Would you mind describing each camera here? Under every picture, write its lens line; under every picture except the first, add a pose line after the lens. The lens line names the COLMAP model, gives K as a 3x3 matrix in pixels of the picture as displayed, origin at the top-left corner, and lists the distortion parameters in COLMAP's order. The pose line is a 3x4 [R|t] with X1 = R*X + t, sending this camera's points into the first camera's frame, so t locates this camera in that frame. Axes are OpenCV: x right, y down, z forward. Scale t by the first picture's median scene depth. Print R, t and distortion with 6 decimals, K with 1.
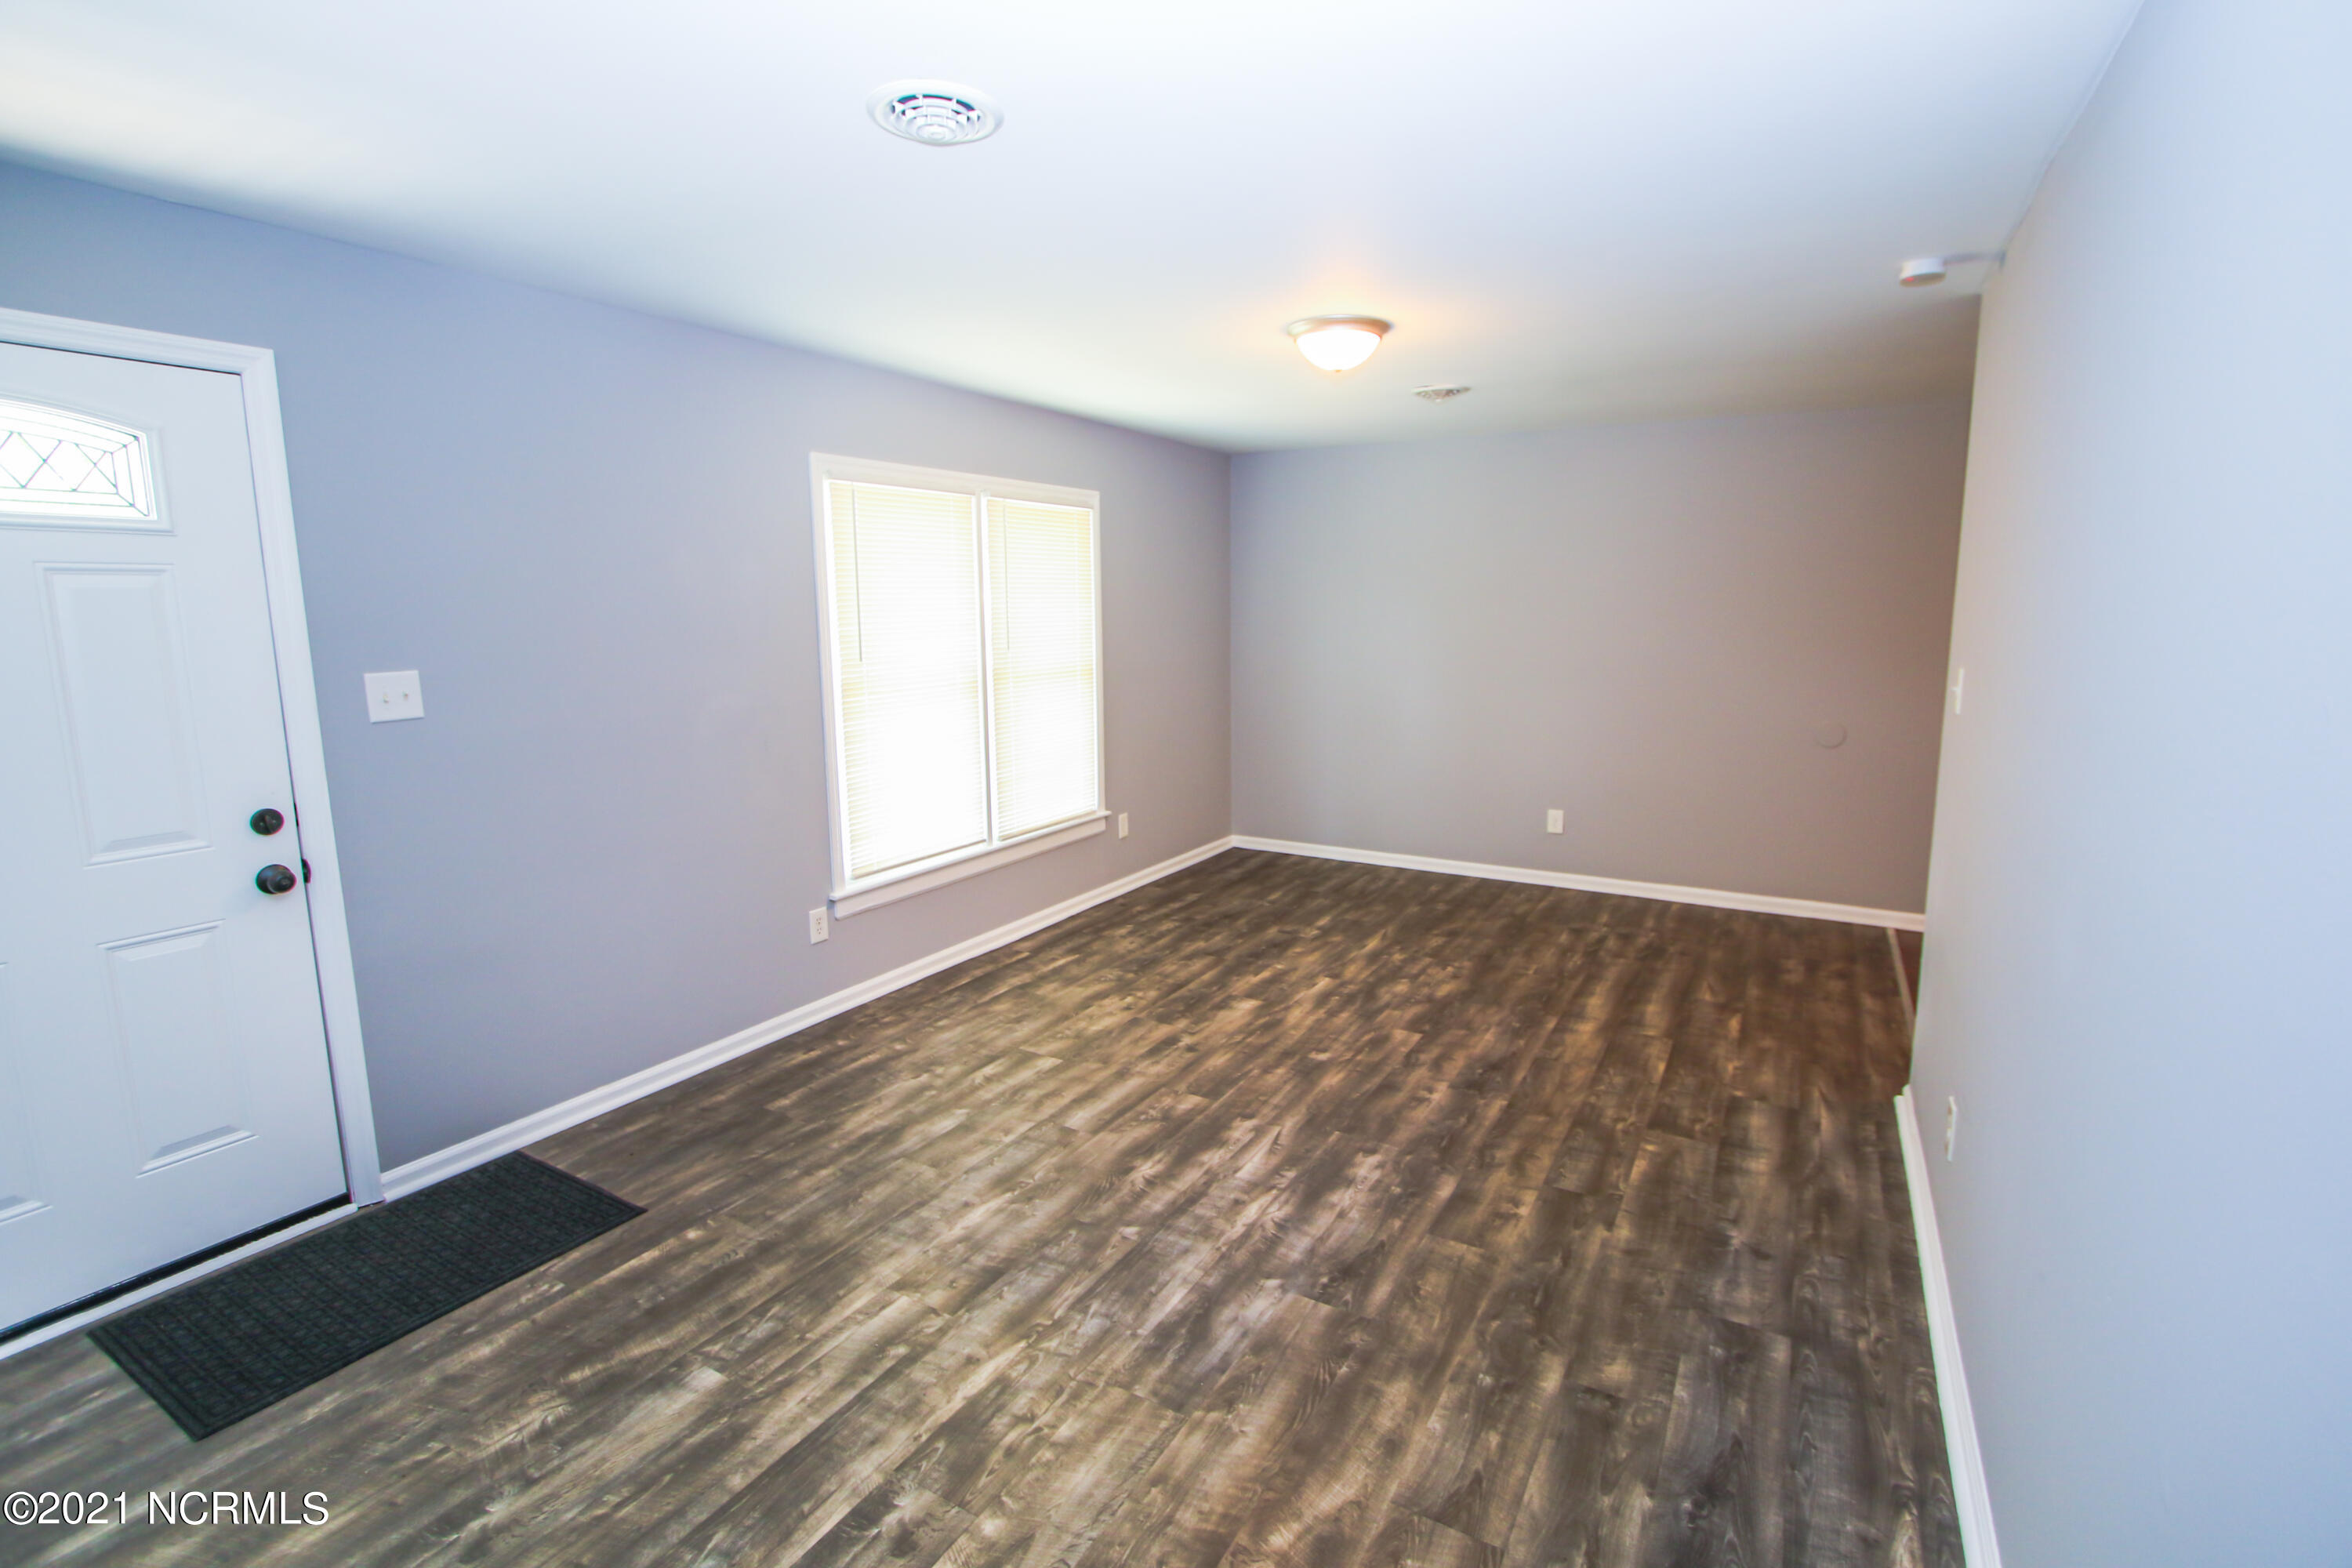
lens RADIAL K [[1076.3, 0, 1179.0], [0, 1076.3, 763.6], [0, 0, 1]] dist [-0.020861, 0.002799]
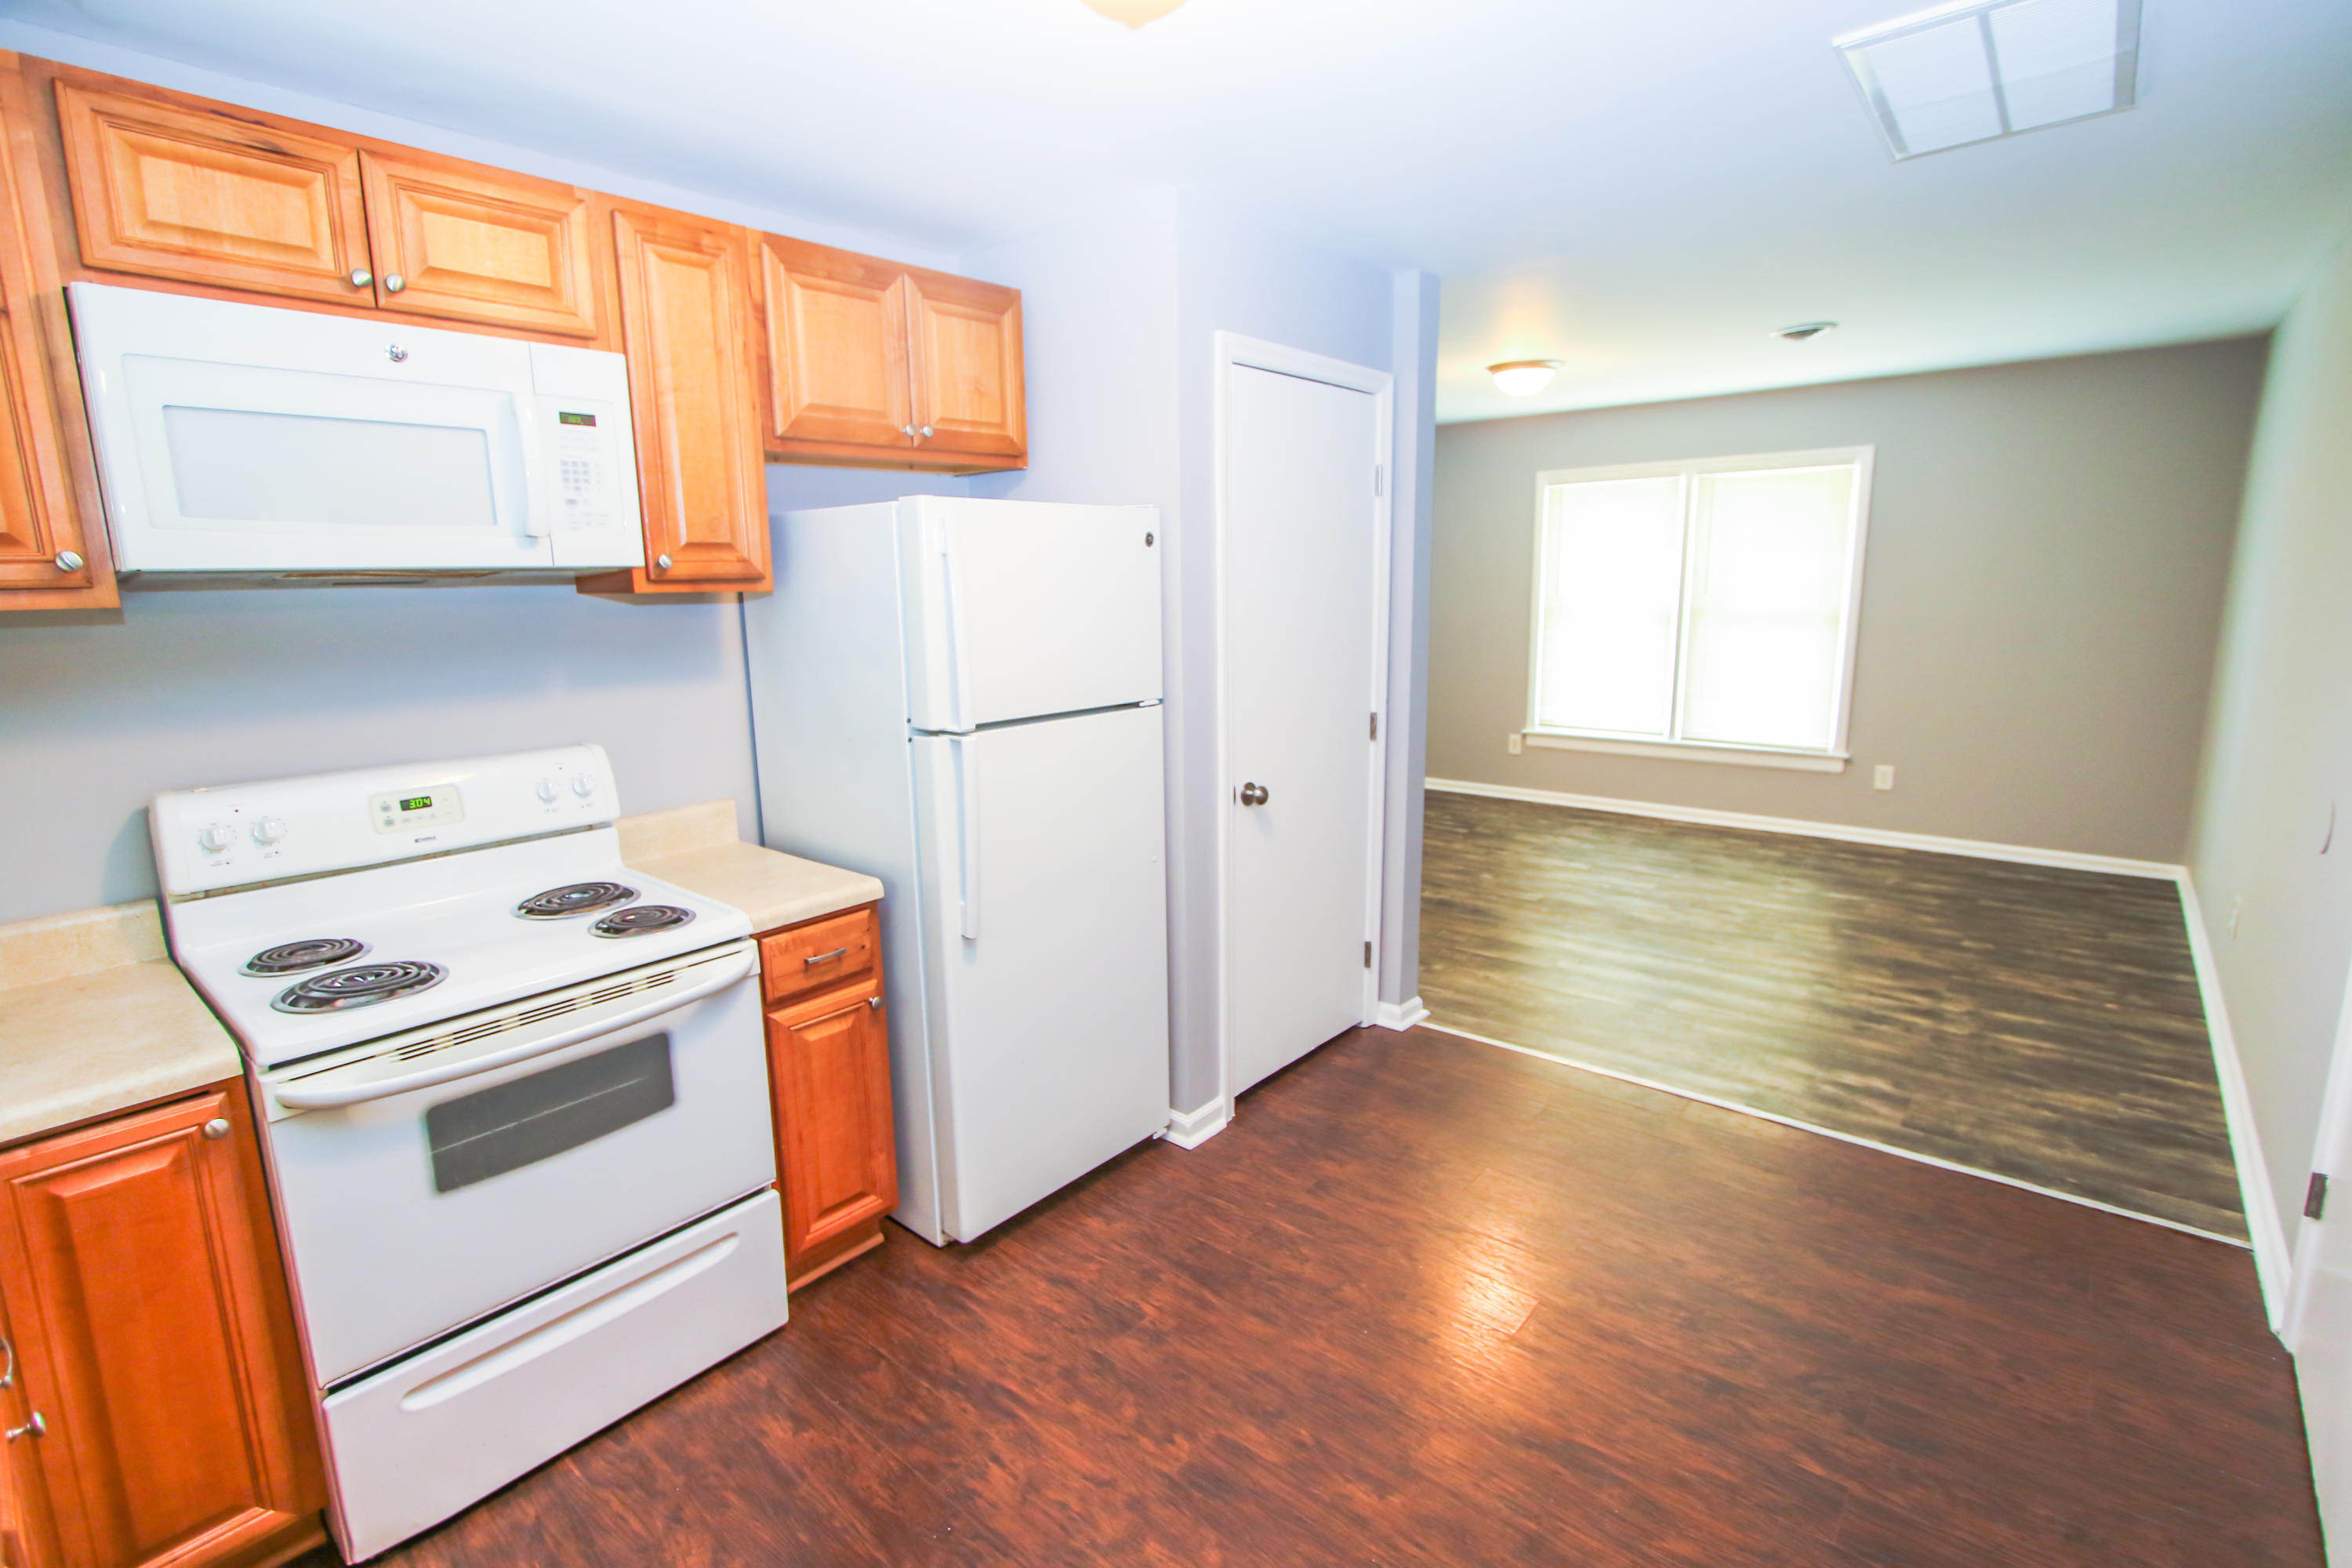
lens RADIAL K [[1076.3, 0, 1183.3], [0, 1076.3, 774.0], [0, 0, 1]] dist [-0.020861, 0.002799]
pose [[-0.171611, 0.191086, -0.966455, 1.680273], [-0.122379, 0.969275, 0.213375, -0.127890], [0.977534, 0.154891, -0.142954, 0.838565]]
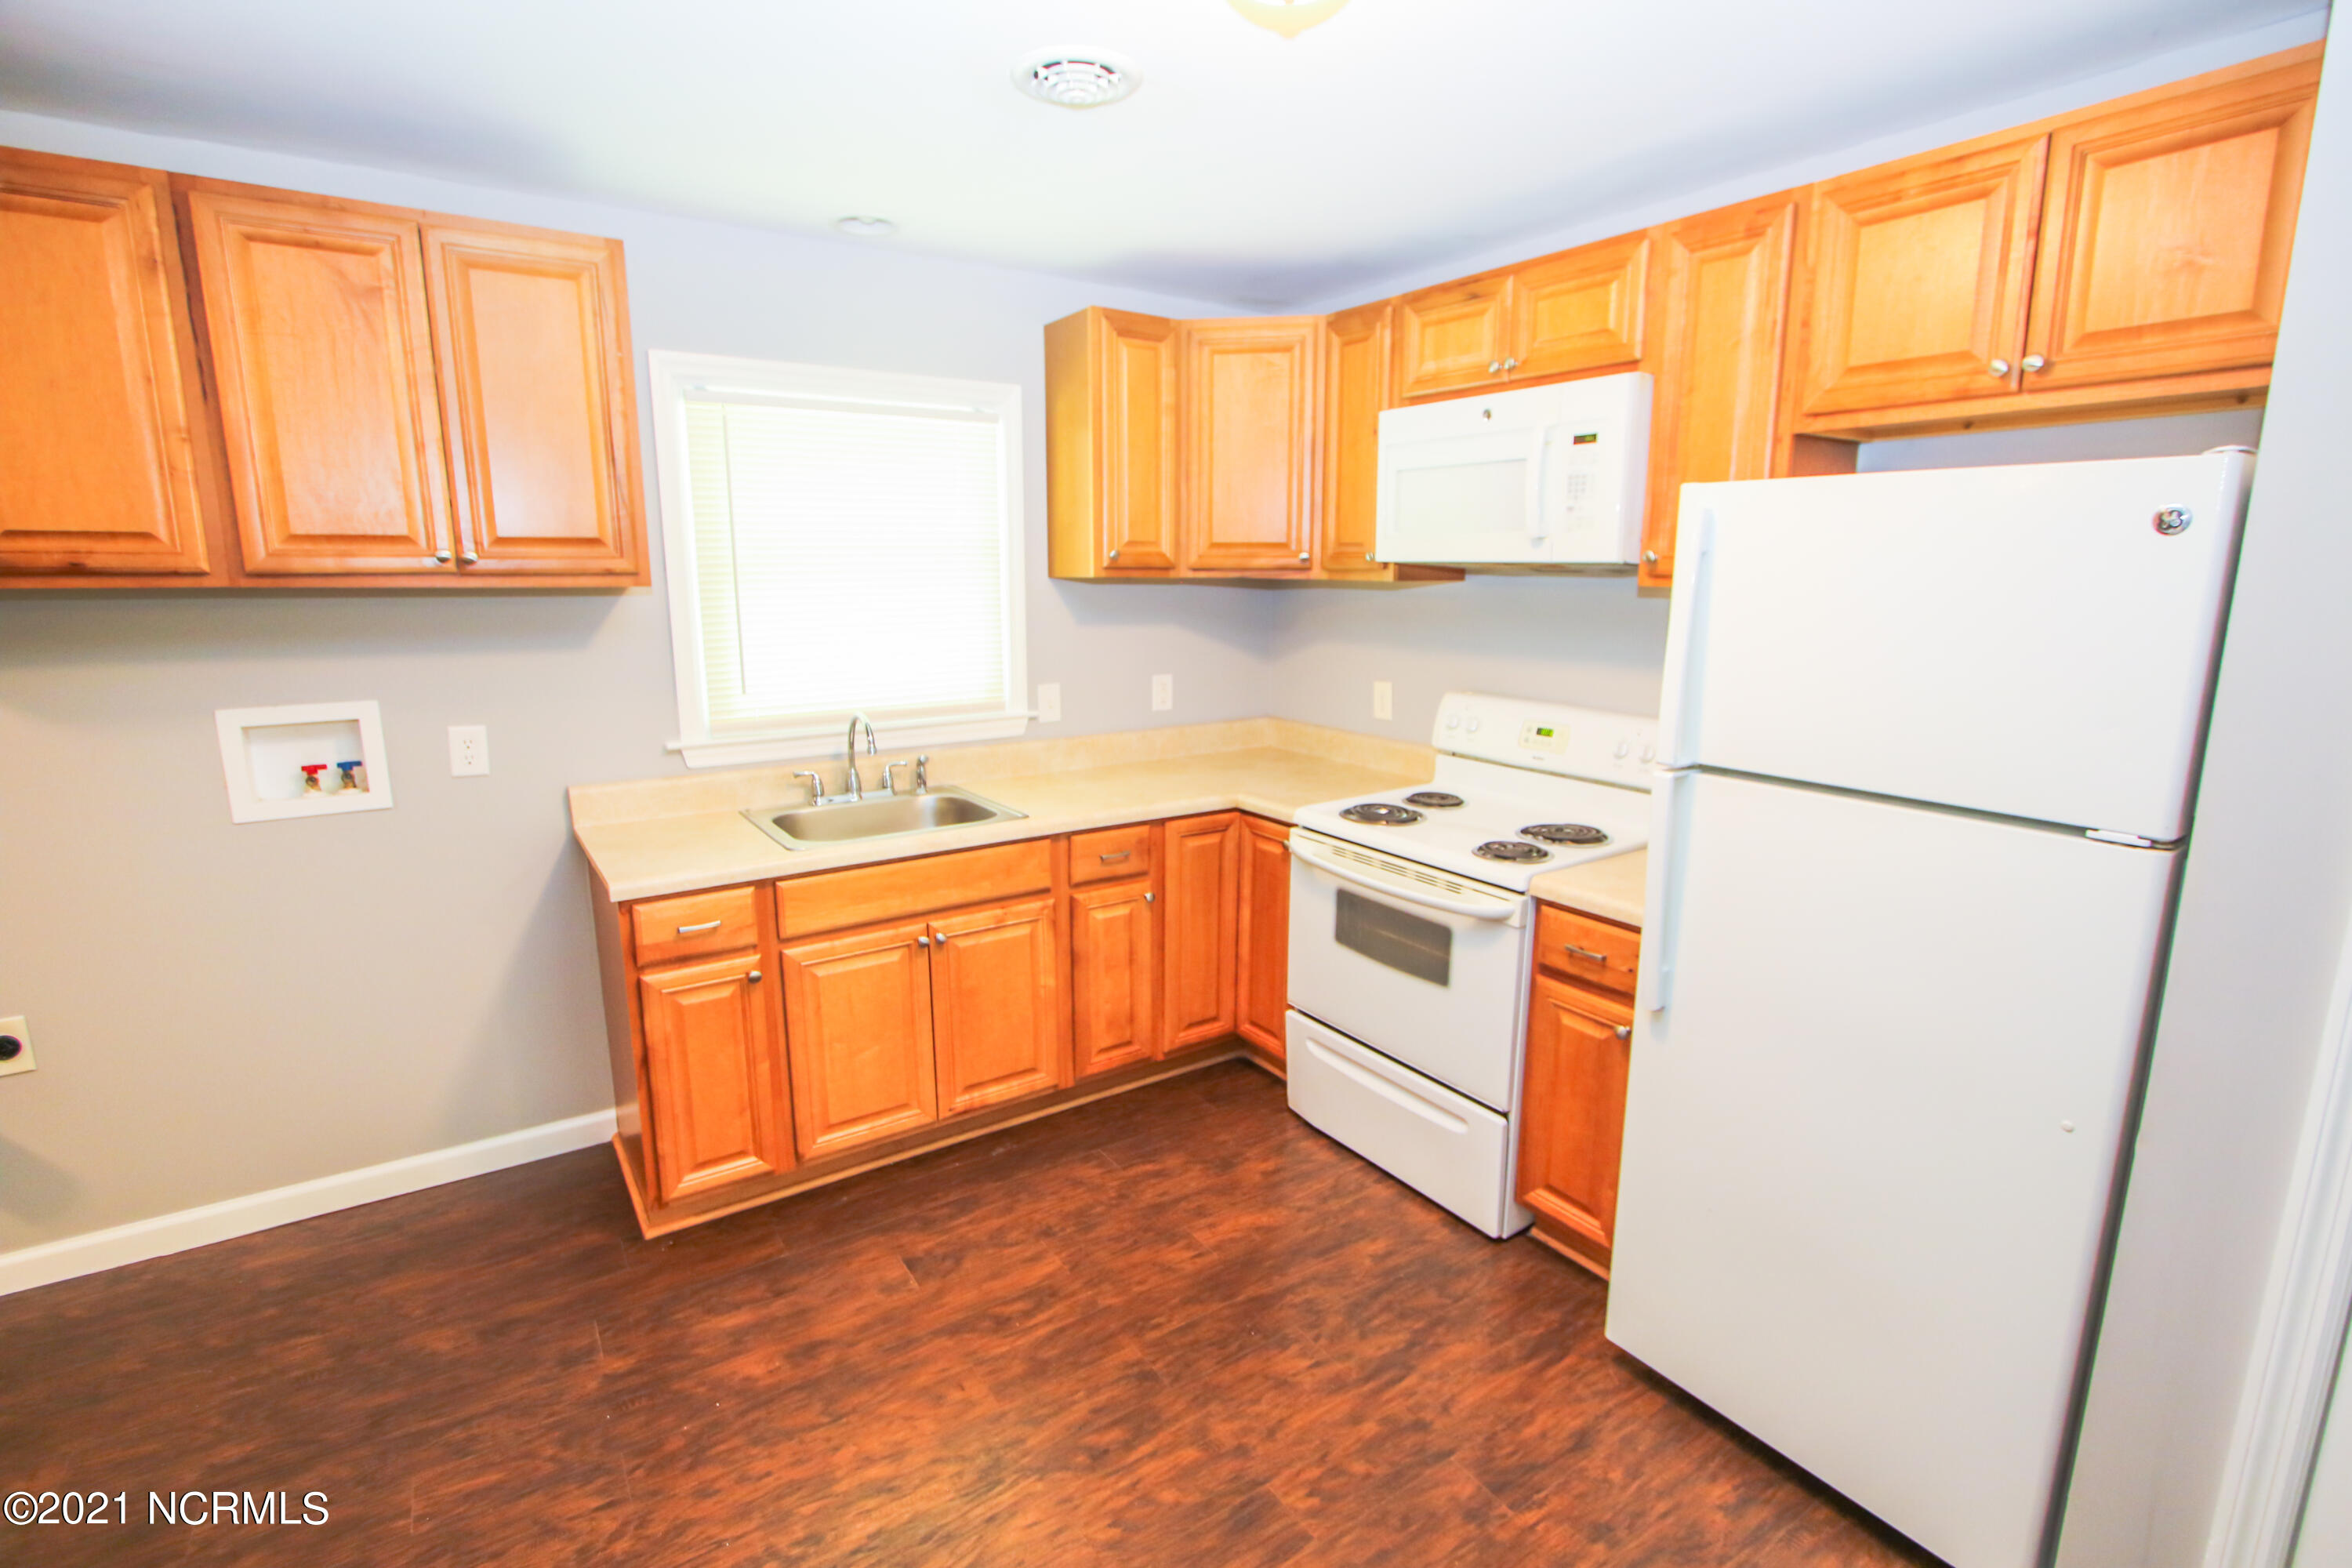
lens RADIAL K [[1076.3, 0, 1181.8], [0, 1076.3, 772.4], [0, 0, 1]] dist [-0.020861, 0.002799]
pose [[-0.903482, -0.073157, 0.422336, 1.079748], [0.067445, 0.948788, 0.308630, -0.176562], [-0.423286, 0.307326, -0.852279, 1.168711]]
